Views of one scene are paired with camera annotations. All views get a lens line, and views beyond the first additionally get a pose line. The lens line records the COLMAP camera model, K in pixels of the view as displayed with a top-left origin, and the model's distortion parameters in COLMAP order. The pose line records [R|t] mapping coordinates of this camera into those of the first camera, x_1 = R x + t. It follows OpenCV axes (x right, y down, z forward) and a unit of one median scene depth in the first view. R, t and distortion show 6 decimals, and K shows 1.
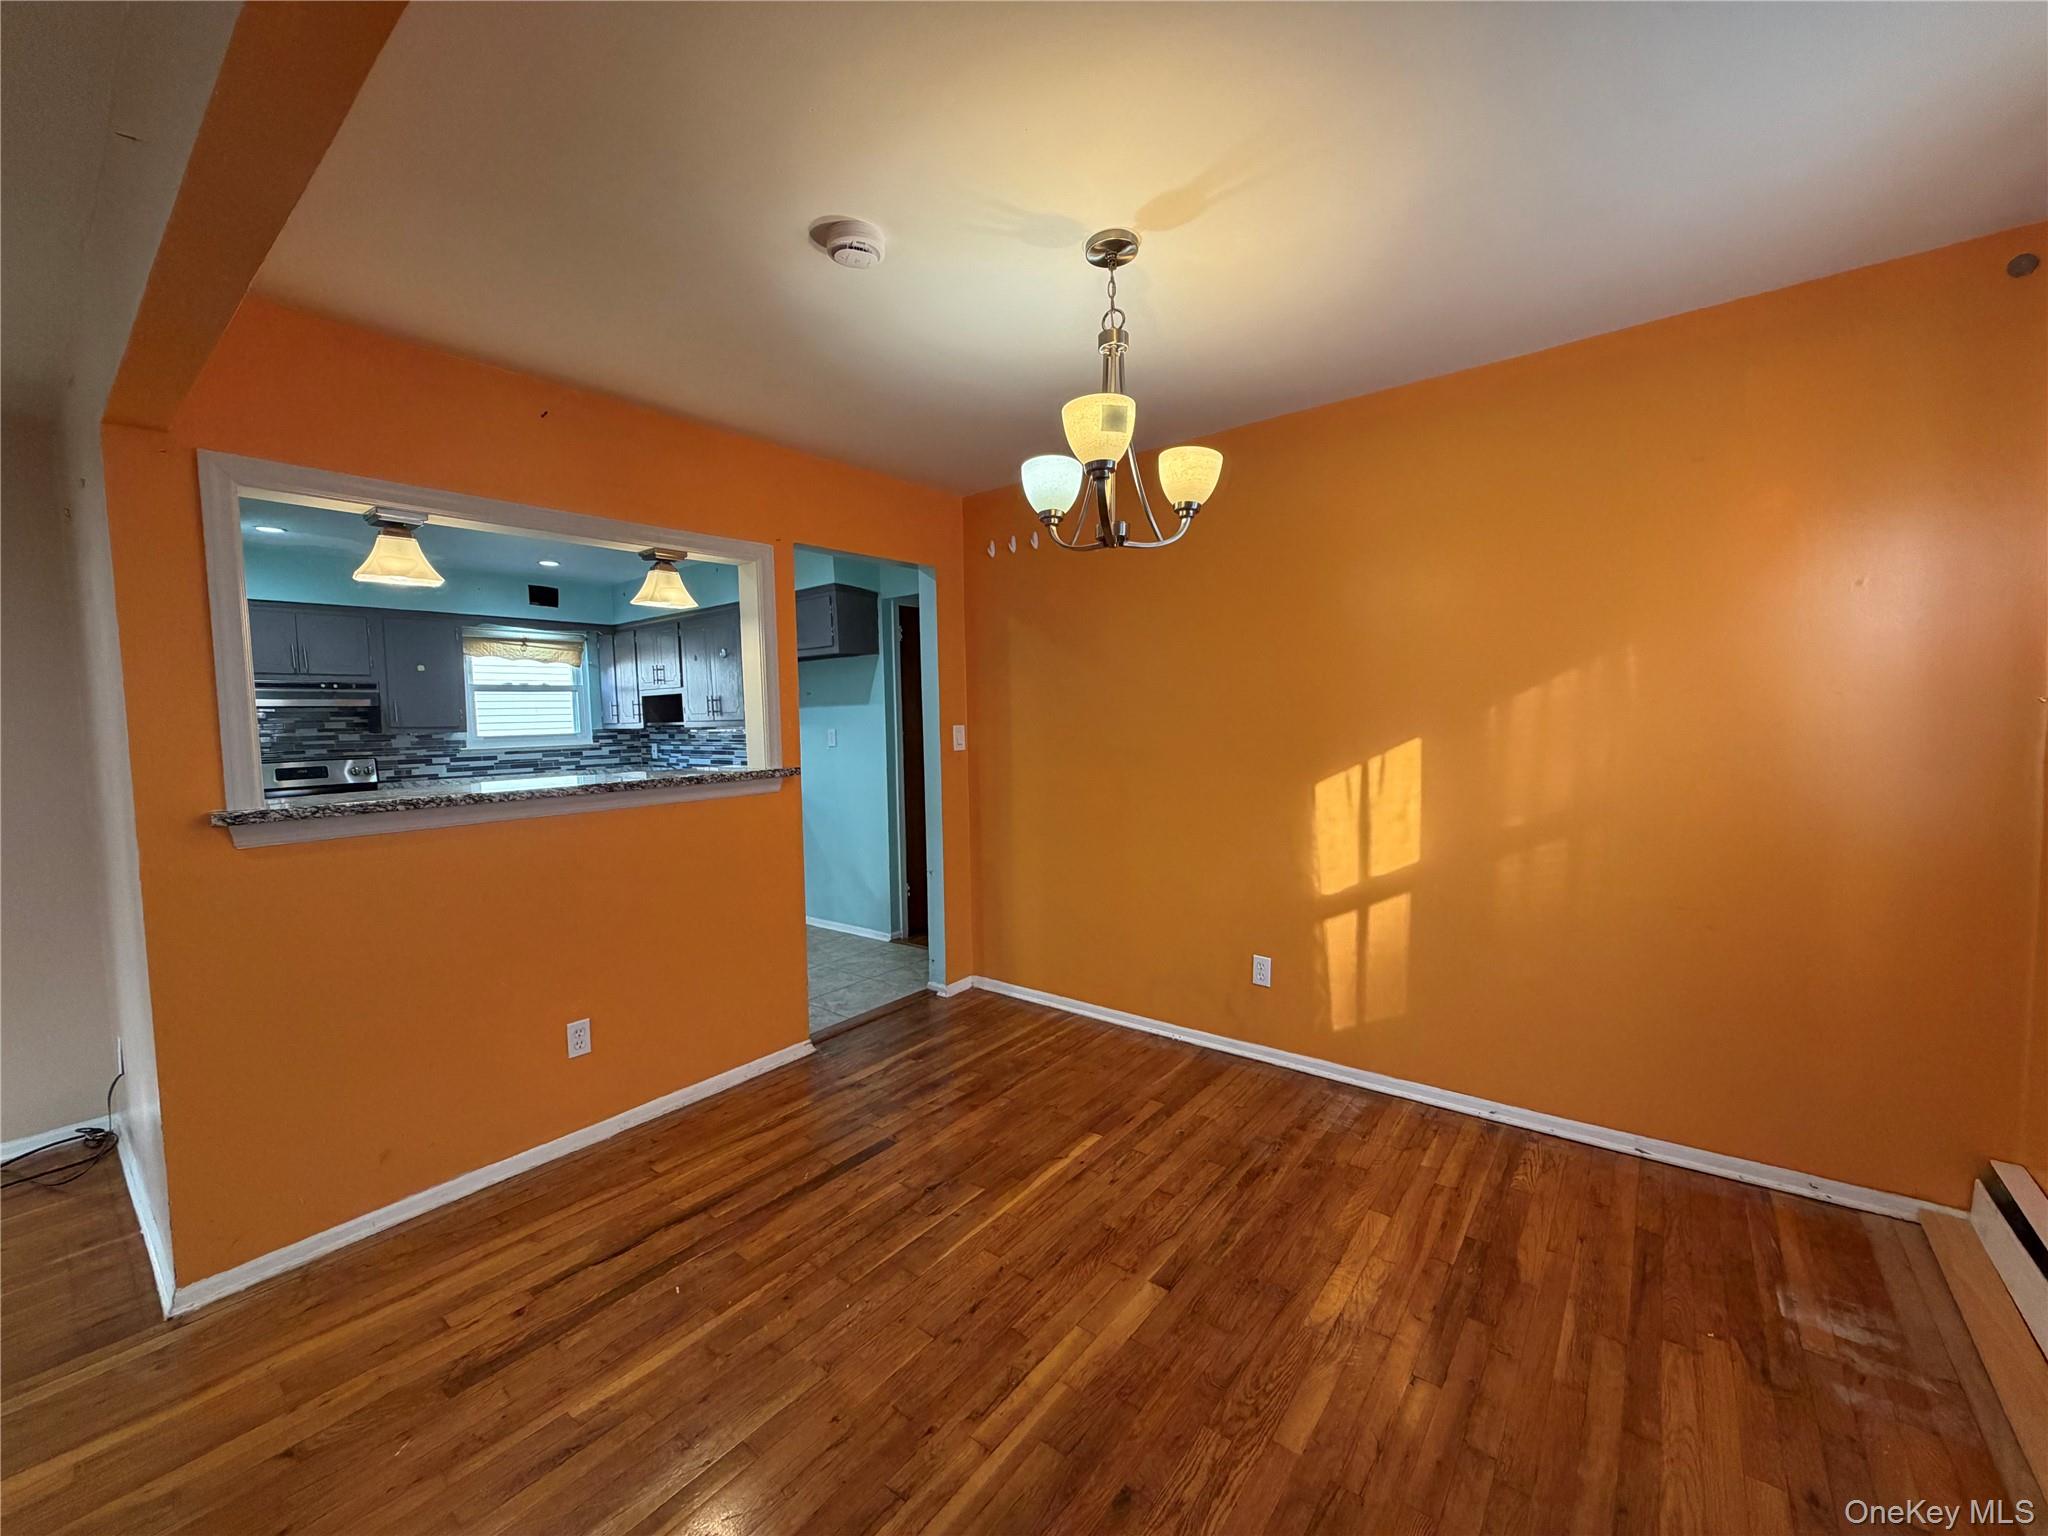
lens RADIAL K [[817.5, 0, 1026.0], [0, 817.5, 767.5], [0, 0, 1]] dist [-0.002109, 0.000556]
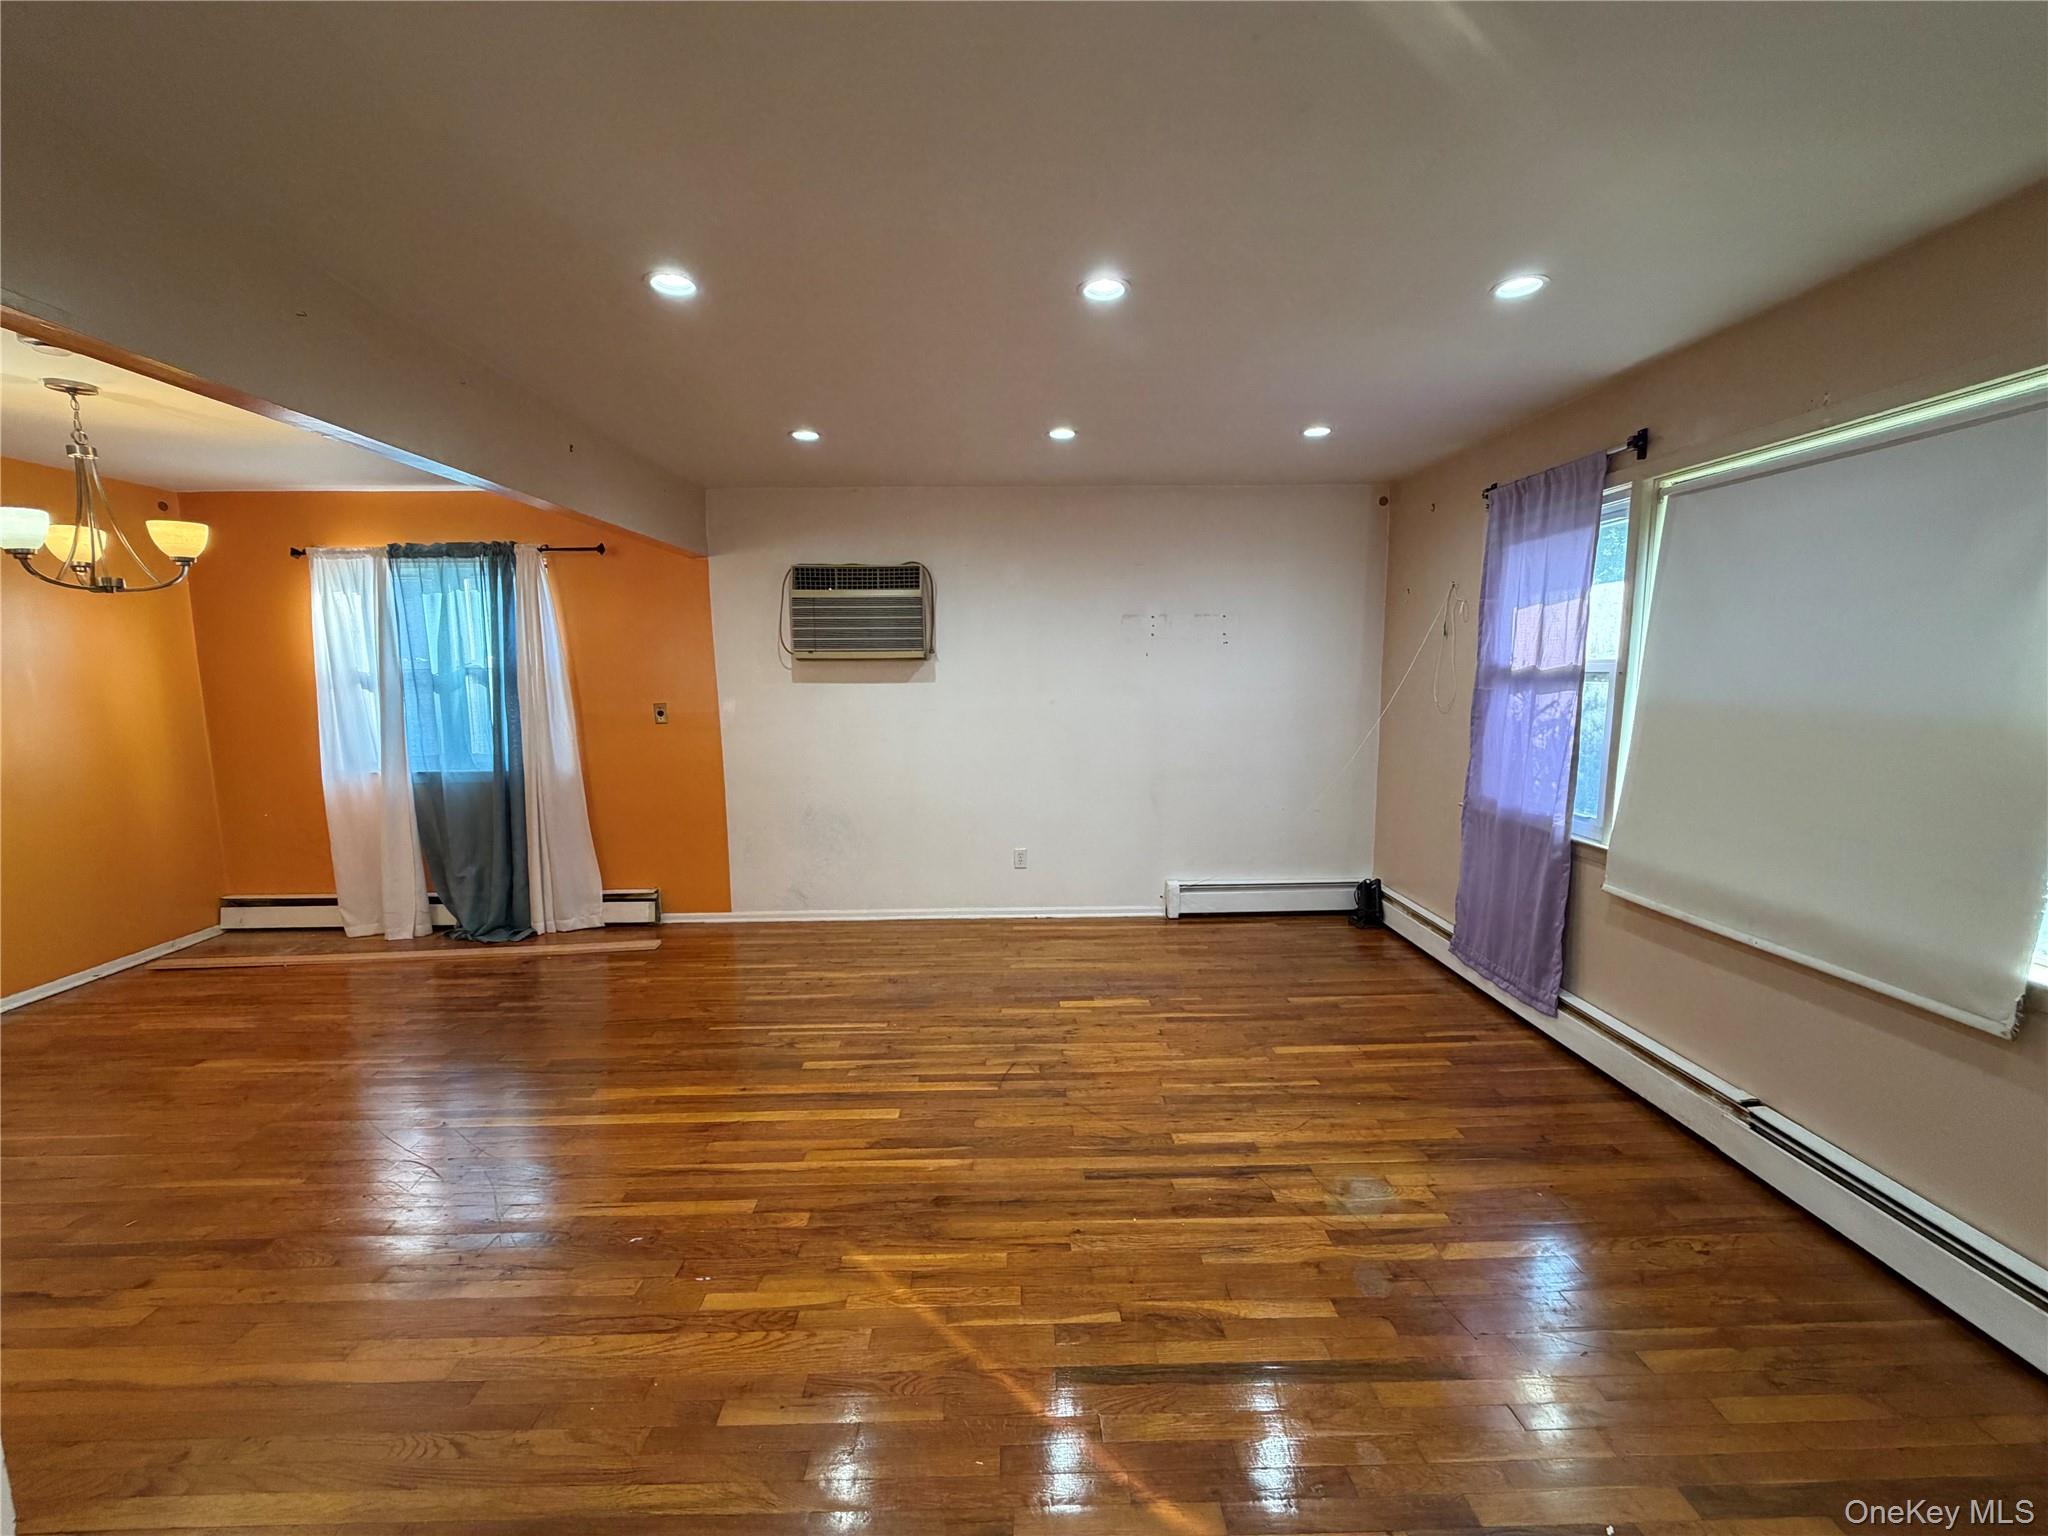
lens RADIAL K [[817.5, 0, 1025.2], [0, 817.5, 775.6], [0, 0, 1]] dist [-0.002109, 0.000556]
pose [[-0.647265, -0.072224, 0.758836, -0.783782], [0.074331, 0.984777, 0.157131, -0.019353], [-0.758632, 0.158111, -0.632043, 0.267408]]
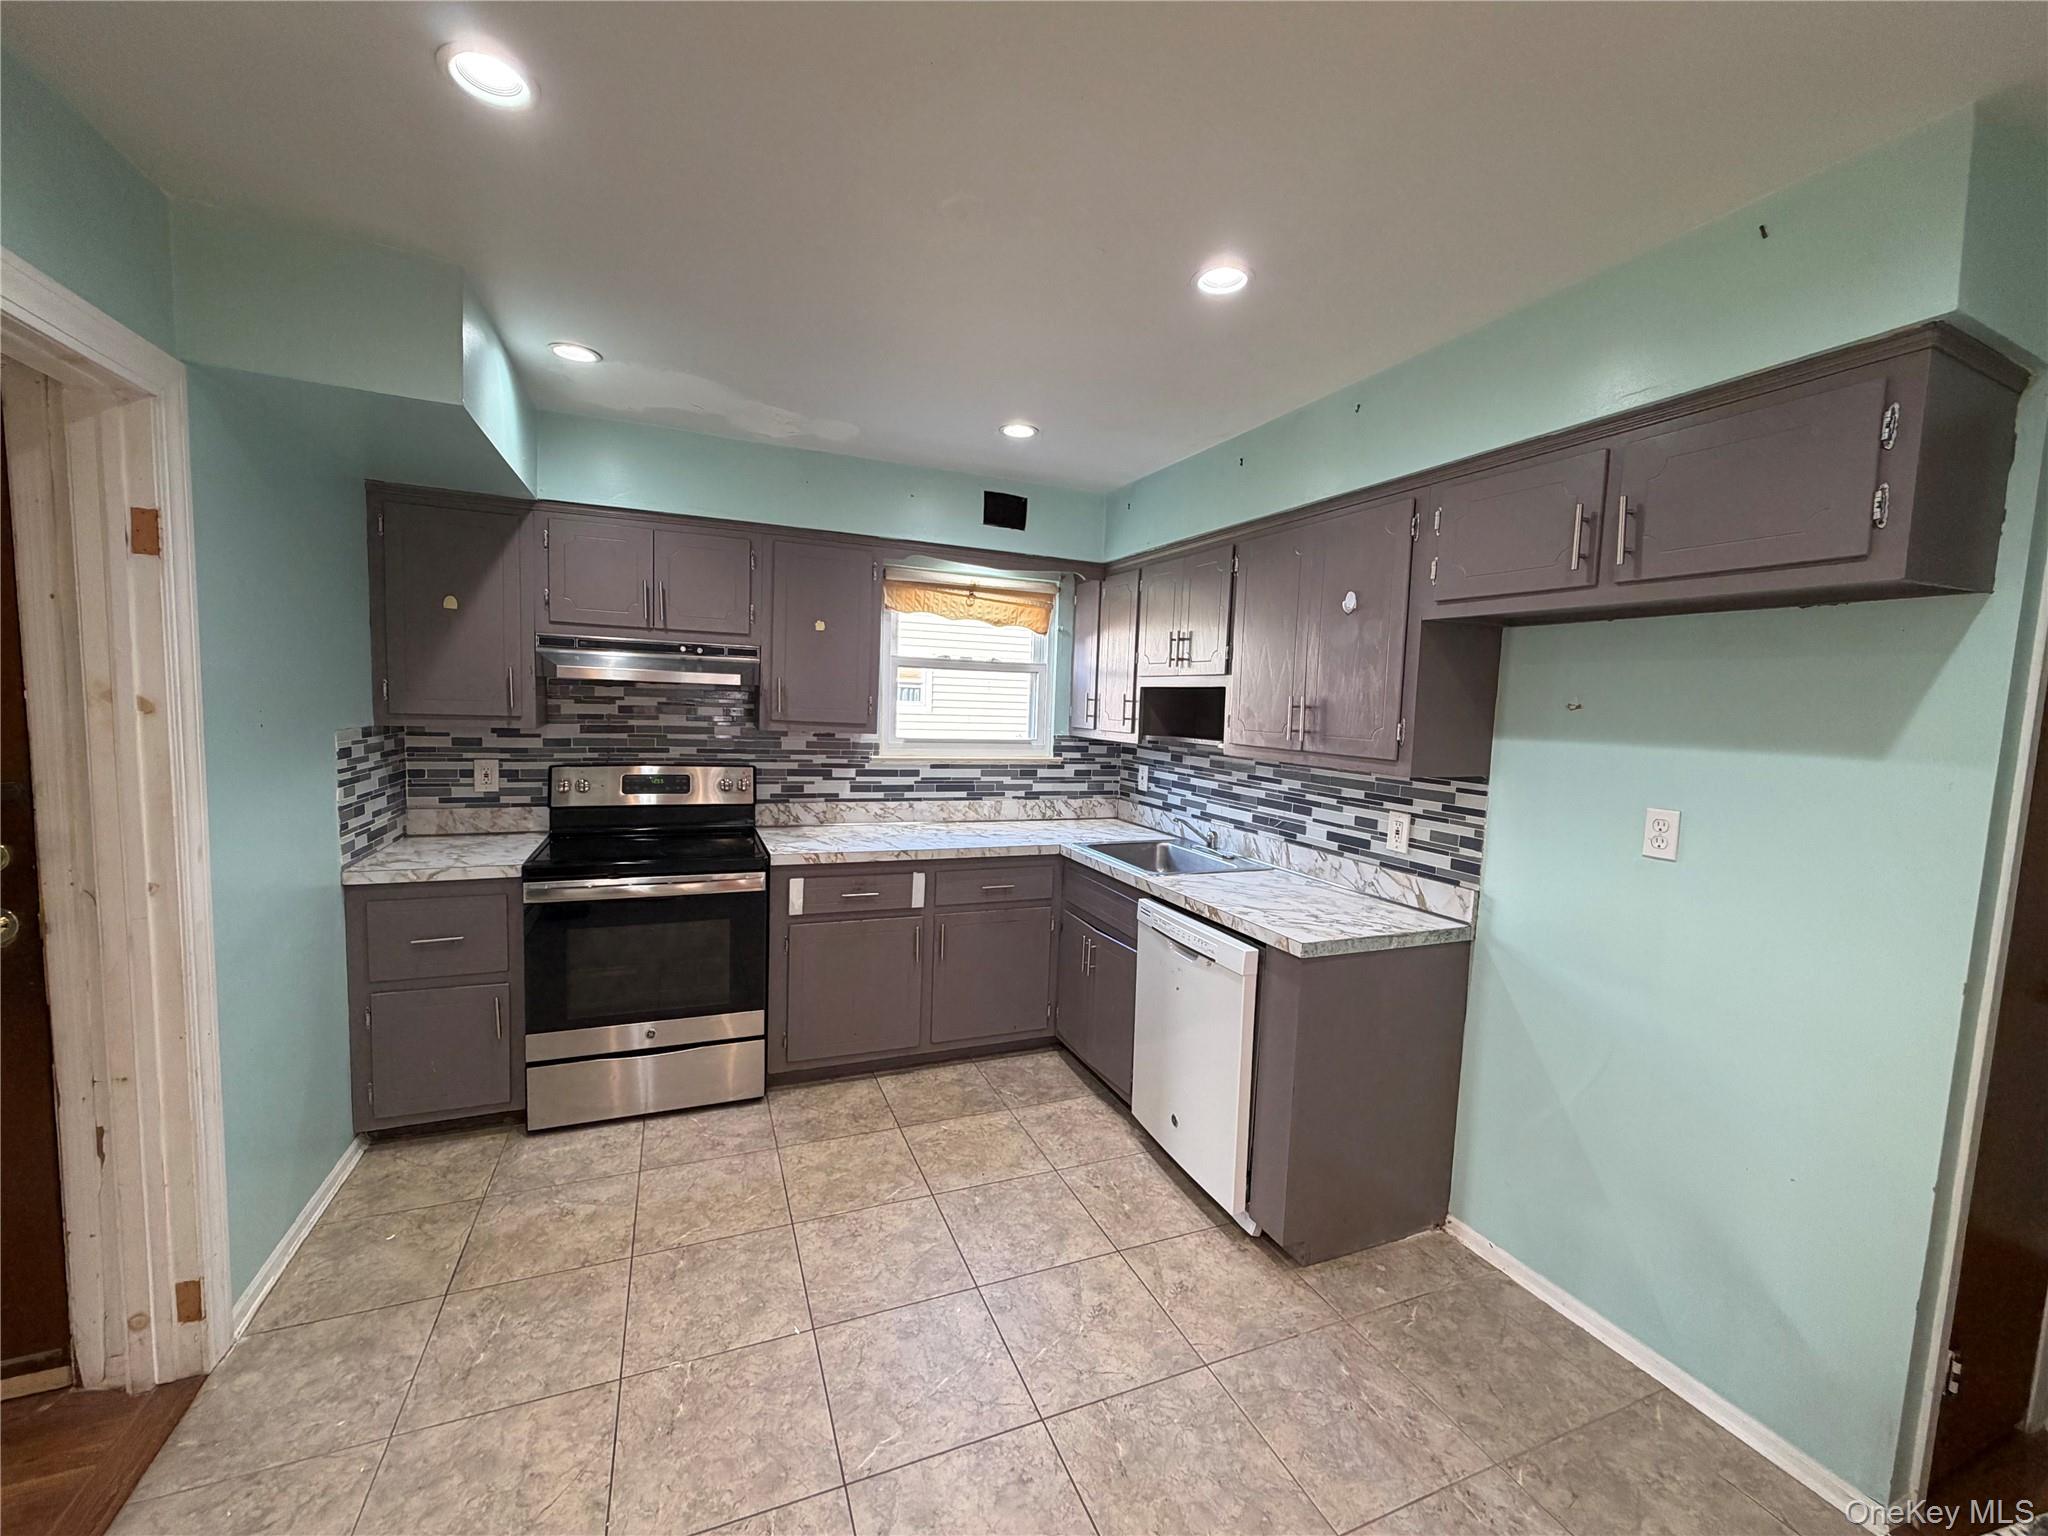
lens RADIAL K [[817.5, 0, 1023.7], [0, 817.5, 764.1], [0, 0, 1]] dist [-0.002109, 0.000556]
pose [[0.876732, 0.093313, -0.471840, -0.319284], [-0.088466, 0.995549, 0.032504, -0.053822], [0.472773, 0.013244, 0.881085, 0.551278]]
